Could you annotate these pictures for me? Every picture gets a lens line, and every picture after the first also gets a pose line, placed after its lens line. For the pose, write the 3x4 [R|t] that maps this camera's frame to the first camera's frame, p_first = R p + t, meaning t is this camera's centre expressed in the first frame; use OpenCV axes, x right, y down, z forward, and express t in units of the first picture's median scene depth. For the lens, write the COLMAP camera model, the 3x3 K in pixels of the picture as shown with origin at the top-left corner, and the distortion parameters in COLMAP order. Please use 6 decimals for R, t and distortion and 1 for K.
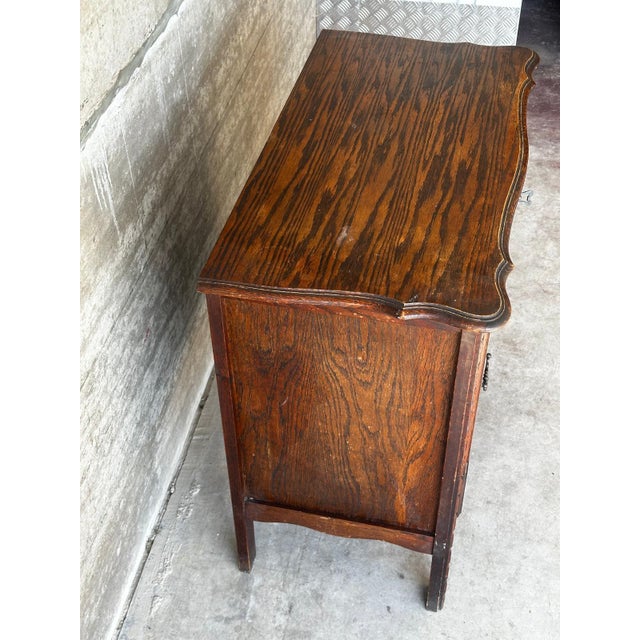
lens RADIAL K [[904.0, 0, 318.7], [0, 904.0, 310.9], [0, 0, 1]] dist [0.120276, 0.000000]
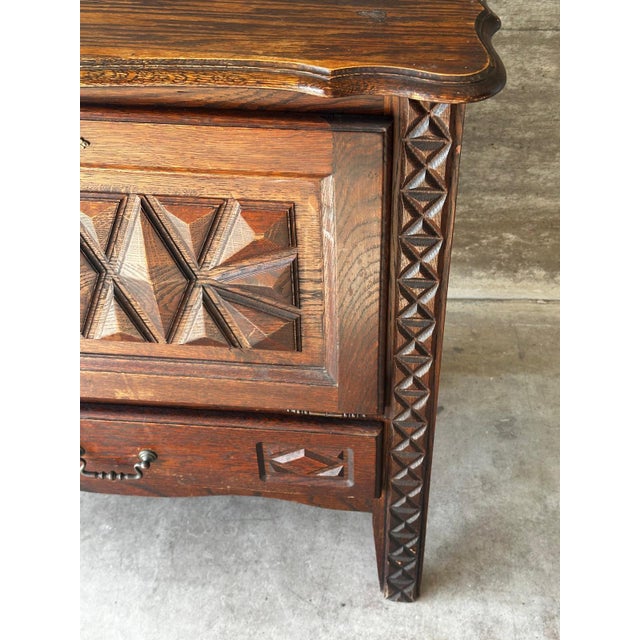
lens RADIAL K [[904.0, 0, 328.4], [0, 904.0, 314.0], [0, 0, 1]] dist [0.120276, 0.000000]
pose [[0.119801, 0.660304, -0.741382, 0.739283], [-0.656380, 0.612944, 0.439847, -0.442153], [0.744858, 0.433934, 0.506841, 0.987646]]
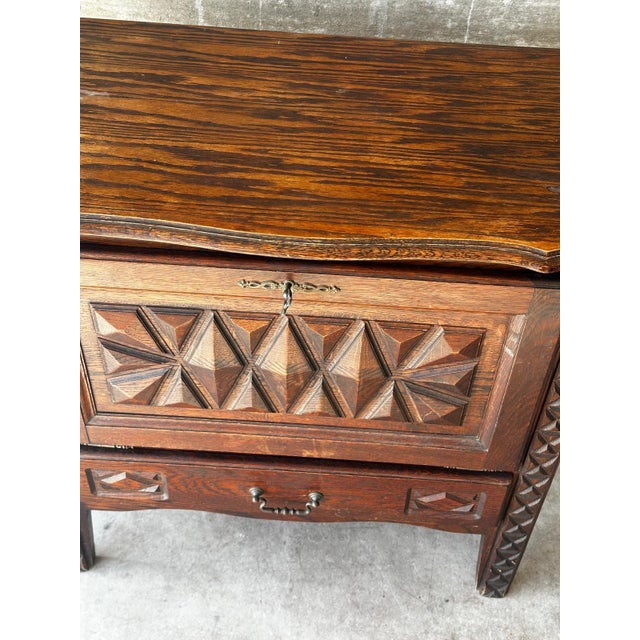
lens RADIAL K [[904.0, 0, 329.1], [0, 904.0, 327.2], [0, 0, 1]] dist [0.120276, 0.000000]
pose [[0.174020, 0.729182, -0.661824, 0.729601], [-0.697454, 0.565720, 0.439907, -0.454932], [0.695179, 0.385040, 0.607017, 0.687867]]
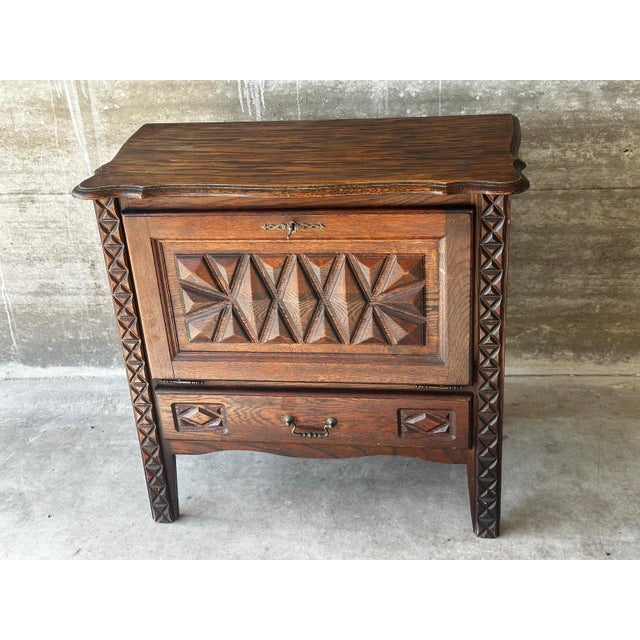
lens RADIAL K [[904.0, 0, 314.9], [0, 904.0, 307.6], [0, 0, 1]] dist [0.120276, 0.000000]
pose [[0.075136, 0.459047, -0.885229, 1.292648], [-0.621240, 0.715956, 0.318539, -0.444960], [0.780010, 0.526006, 0.338972, 0.774557]]
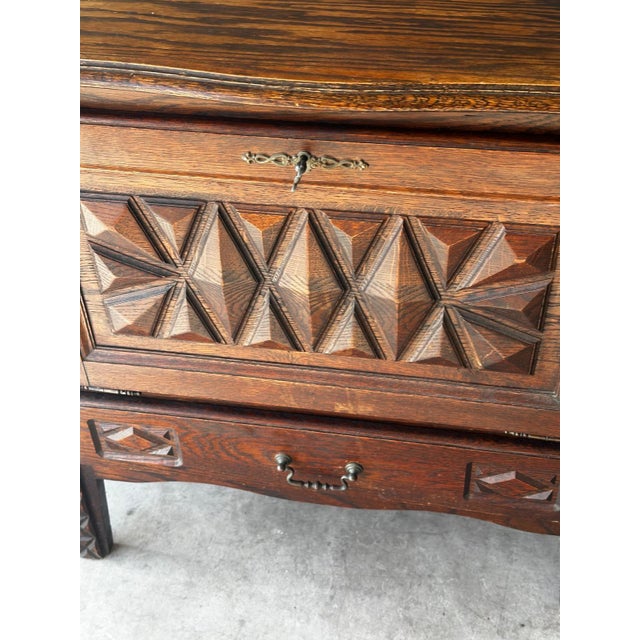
lens RADIAL K [[904.0, 0, 312.9], [0, 904.0, 329.3], [0, 0, 1]] dist [0.120276, 0.000000]
pose [[0.049848, 0.674503, -0.736588, 0.720357], [-0.651061, 0.581216, 0.488167, -0.357183], [0.757387, 0.455229, 0.468115, 0.872570]]
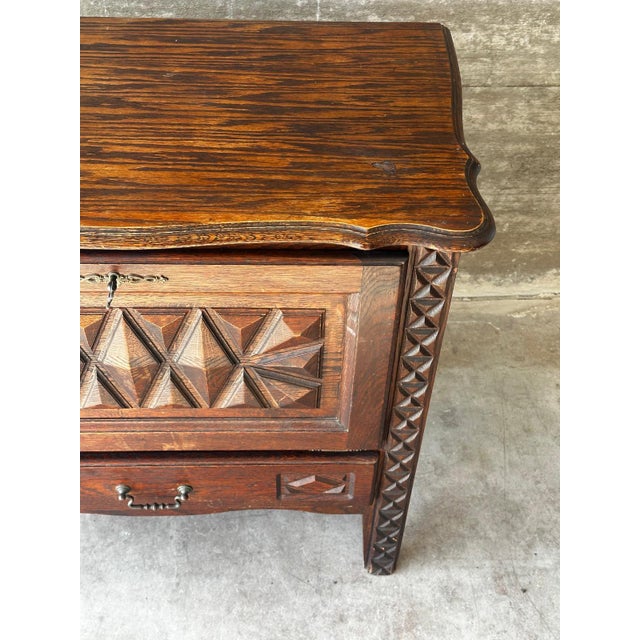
lens RADIAL K [[904.0, 0, 315.1], [0, 904.0, 324.3], [0, 0, 1]] dist [0.120276, 0.000000]
pose [[0.244968, 0.724460, -0.644320, 0.740989], [-0.677263, 0.603409, 0.420967, -0.514137], [0.693762, 0.333251, 0.638466, 0.759896]]
